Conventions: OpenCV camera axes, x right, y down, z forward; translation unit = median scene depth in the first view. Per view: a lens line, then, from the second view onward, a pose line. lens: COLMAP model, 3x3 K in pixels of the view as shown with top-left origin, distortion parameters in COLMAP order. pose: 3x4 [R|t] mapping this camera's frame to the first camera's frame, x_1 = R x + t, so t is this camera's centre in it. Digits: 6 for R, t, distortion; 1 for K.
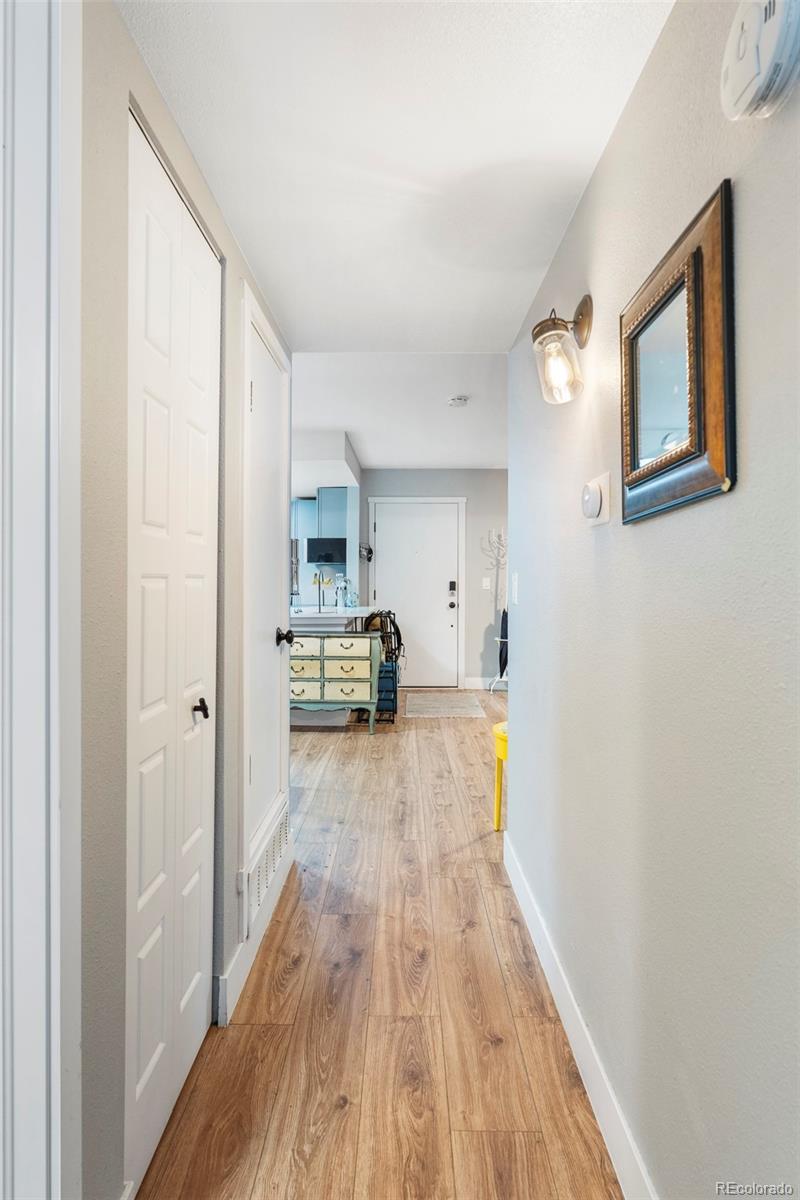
lens RADIAL K [[662.8, 0, 400.4], [0, 662.8, 581.3], [0, 0, 1]] dist [0.186229, 0.000022]
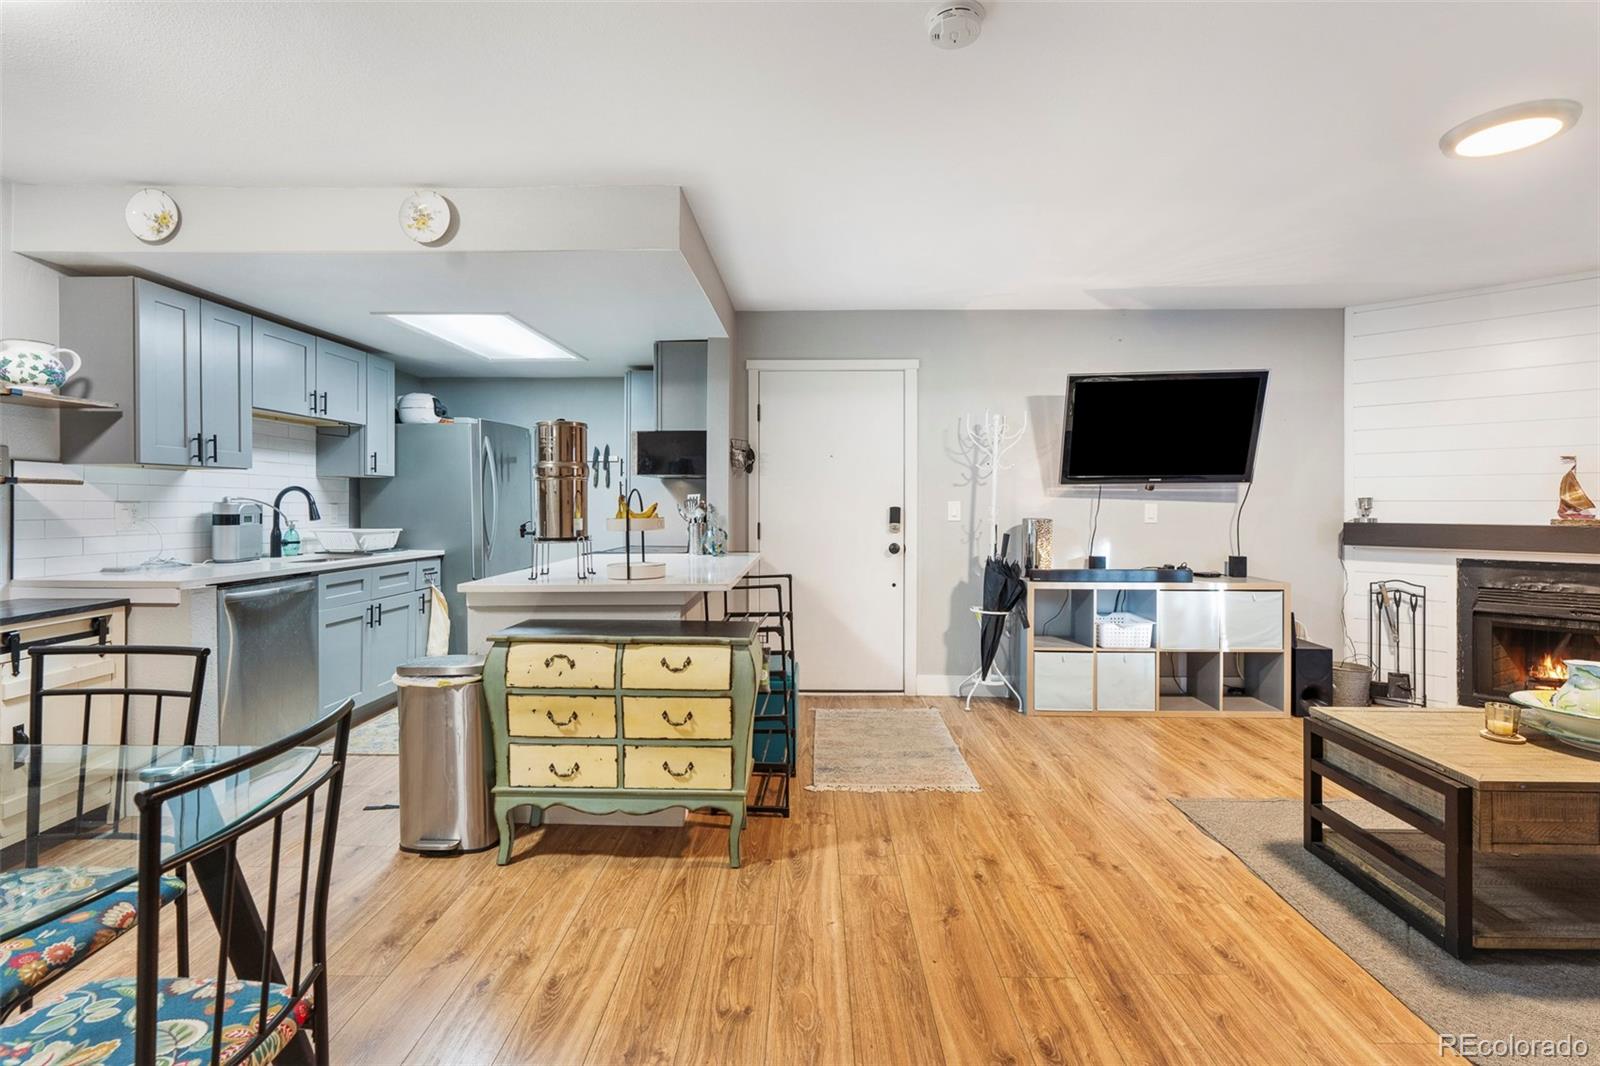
lens RADIAL K [[726.7, 0, 795.5], [0, 726.7, 503.8], [0, 0, 1]] dist [0.000228, 0.000153]
pose [[0.999880, -0.002496, -0.015312, 0.003388], [0.002578, 0.999982, 0.005336, -0.007876], [0.015298, -0.005375, 0.999869, 0.470136]]
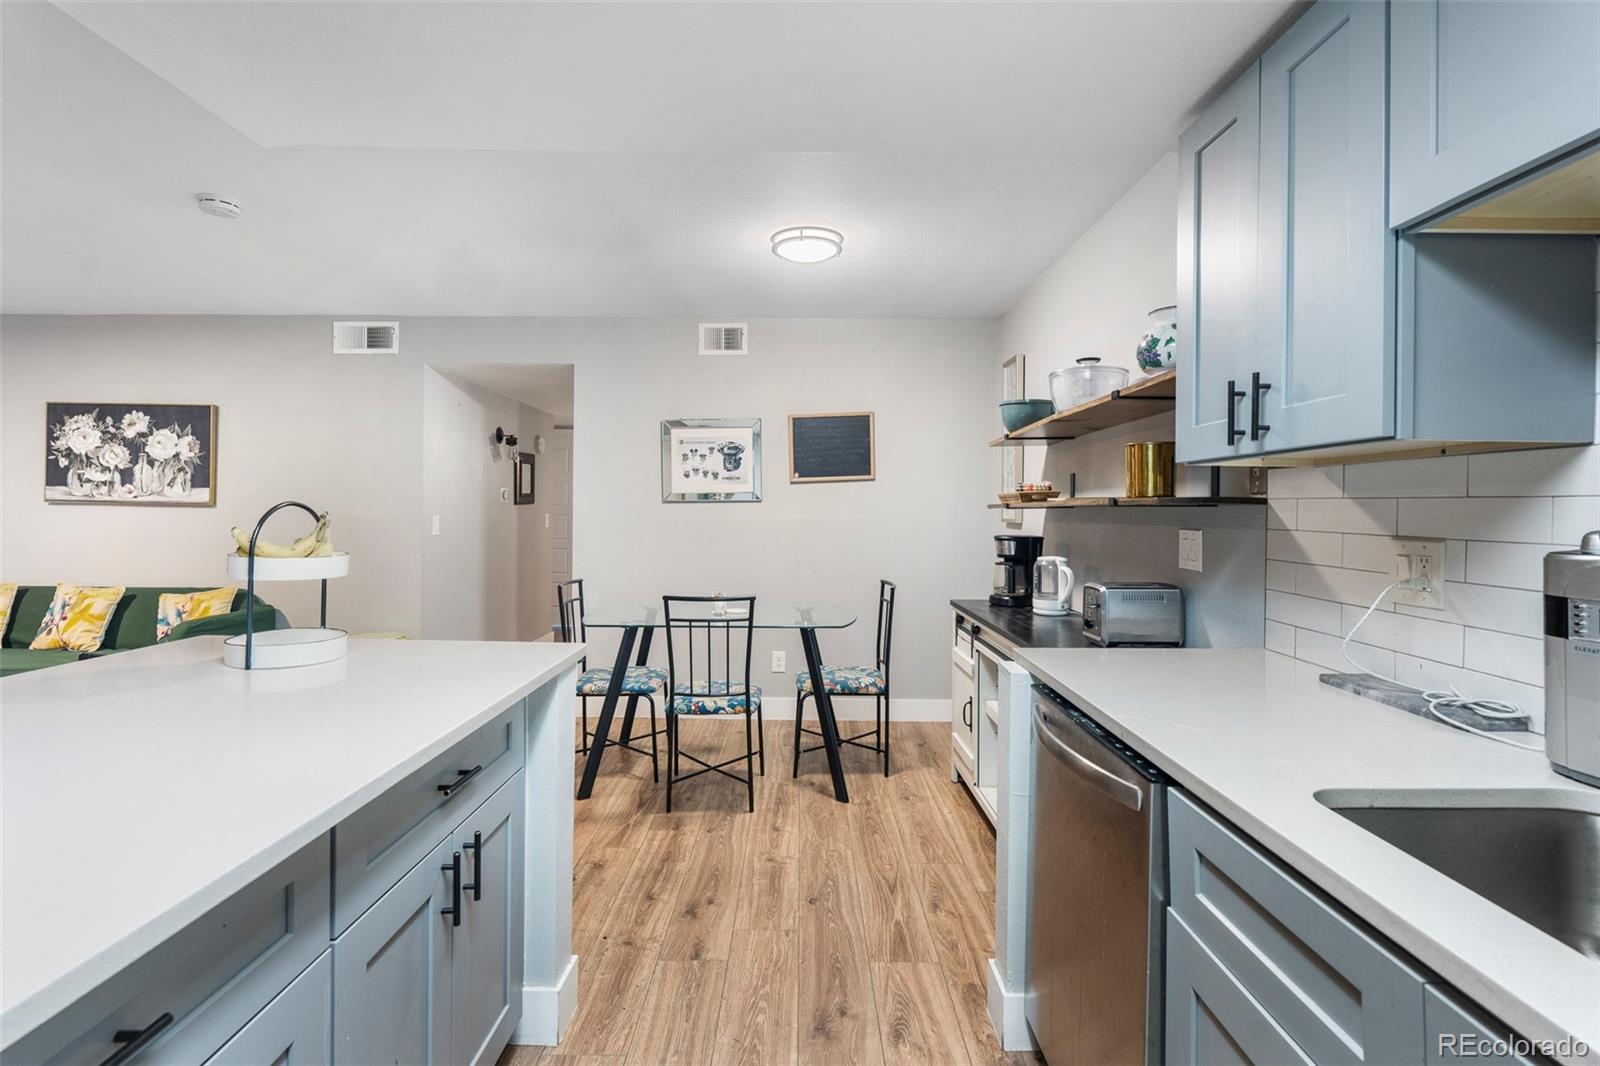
lens RADIAL K [[746.9, 0, 791.1], [0, 746.9, 506.8], [0, 0, 1]] dist [-0.001292, 0.000151]
pose [[-0.999915, -0.011211, 0.006643, -0.310735], [-0.011262, 0.999907, -0.007736, -0.013716], [-0.006555, -0.007810, -0.999948, 1.259684]]
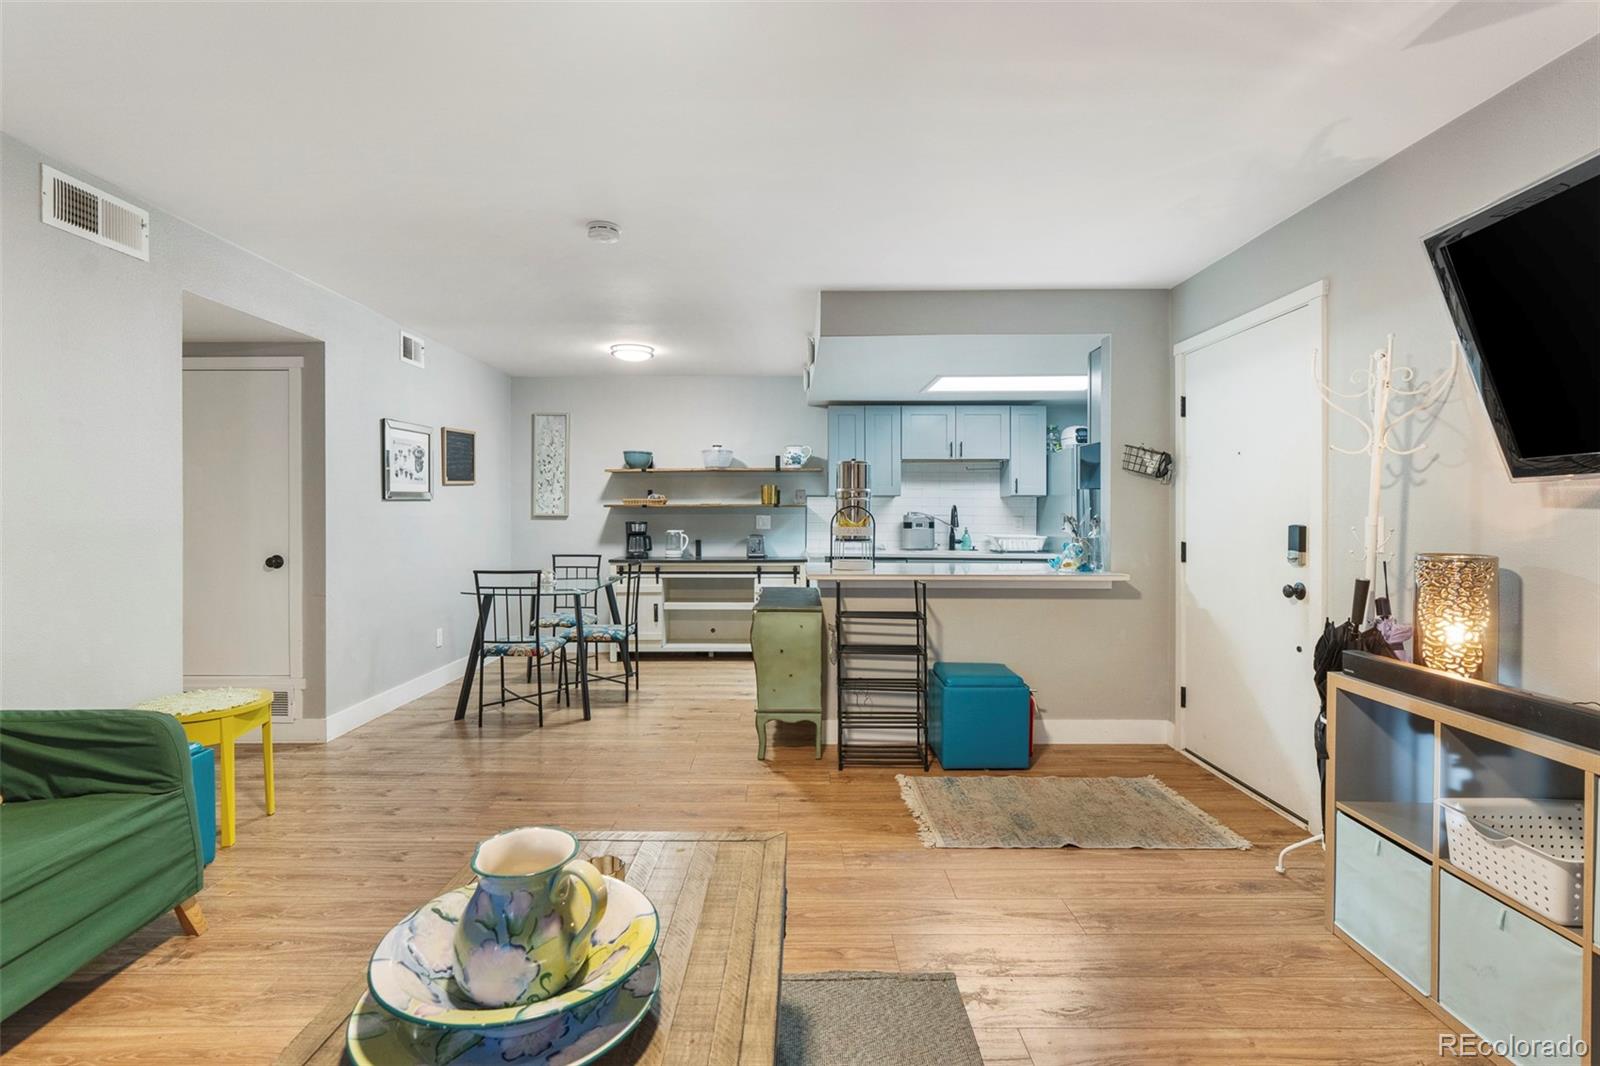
lens RADIAL K [[730.8, 0, 800.8], [0, 730.8, 515.3], [0, 0, 1]] dist [-0.000873, -0.000107]
pose [[0.012319, -0.000215, -0.999924, 0.591230], [0.000647, 1.000000, -0.000207, -0.006930], [0.999924, -0.000644, 0.012319, 0.912098]]
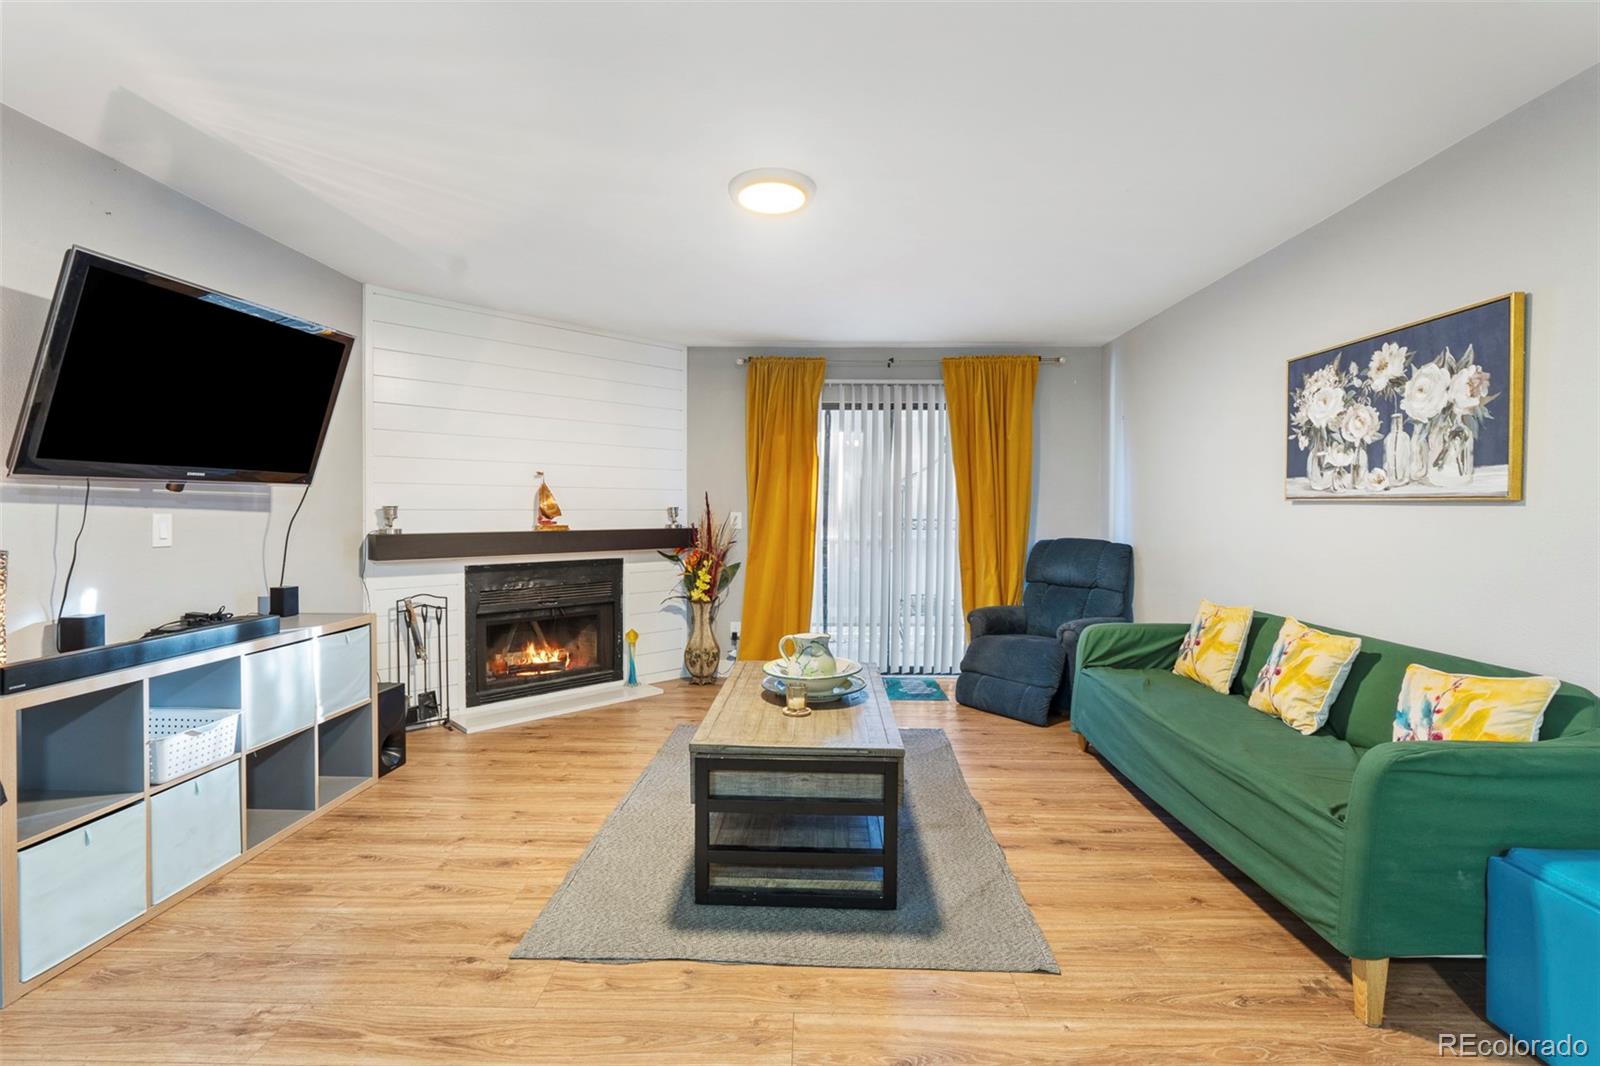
lens RADIAL K [[723.0, 0, 798.4], [0, 723.0, 518.5], [0, 0, 1]] dist [-0.000365, 0.000240]
pose [[0.018224, -0.014660, 0.999726, -0.077275], [-0.004898, 0.999879, 0.014751, -0.008727], [-0.999822, -0.005165, 0.018150, 0.845155]]
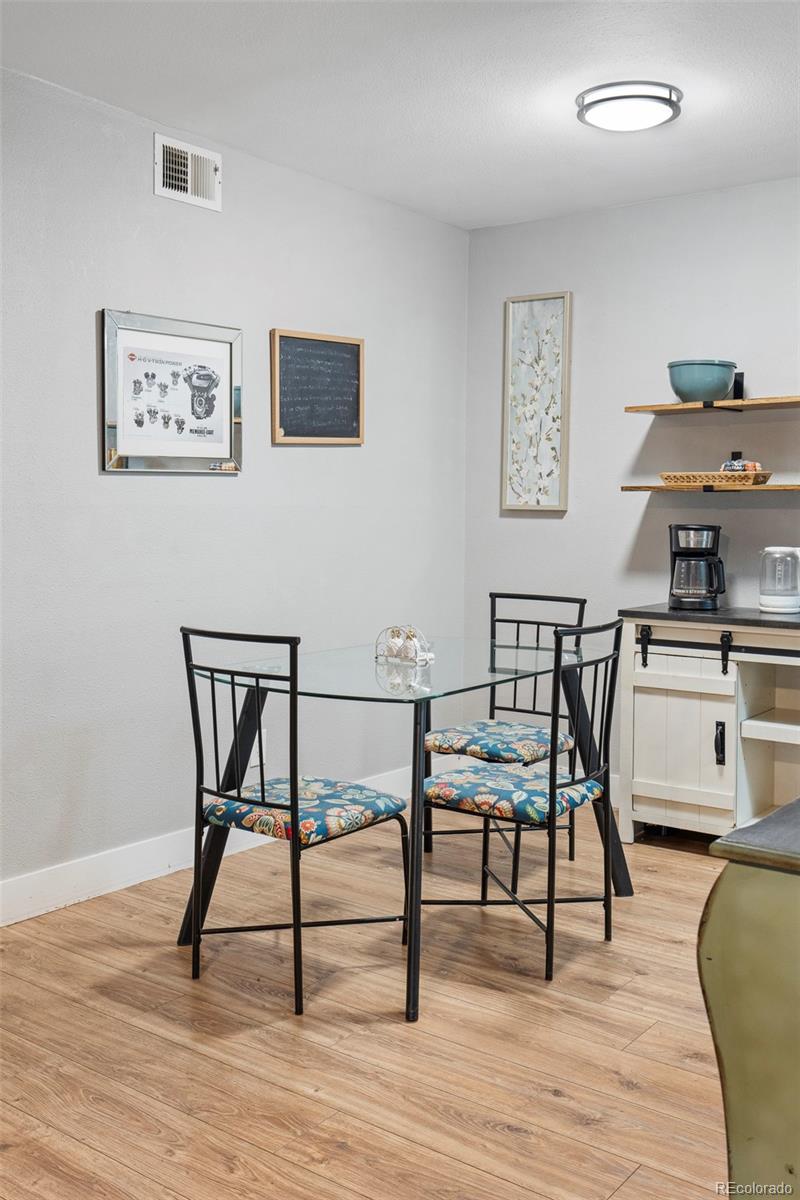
lens RADIAL K [[1184.3, 0, 396.6], [0, 1184.3, 534.0], [0, 0, 1]] dist [-0.001388, 0.000827]
pose [[-0.597628, 0.008531, -0.801728, 0.231304], [-0.010688, 0.999770, 0.018605, -0.004047], [0.801702, 0.019687, -0.597400, 0.981564]]
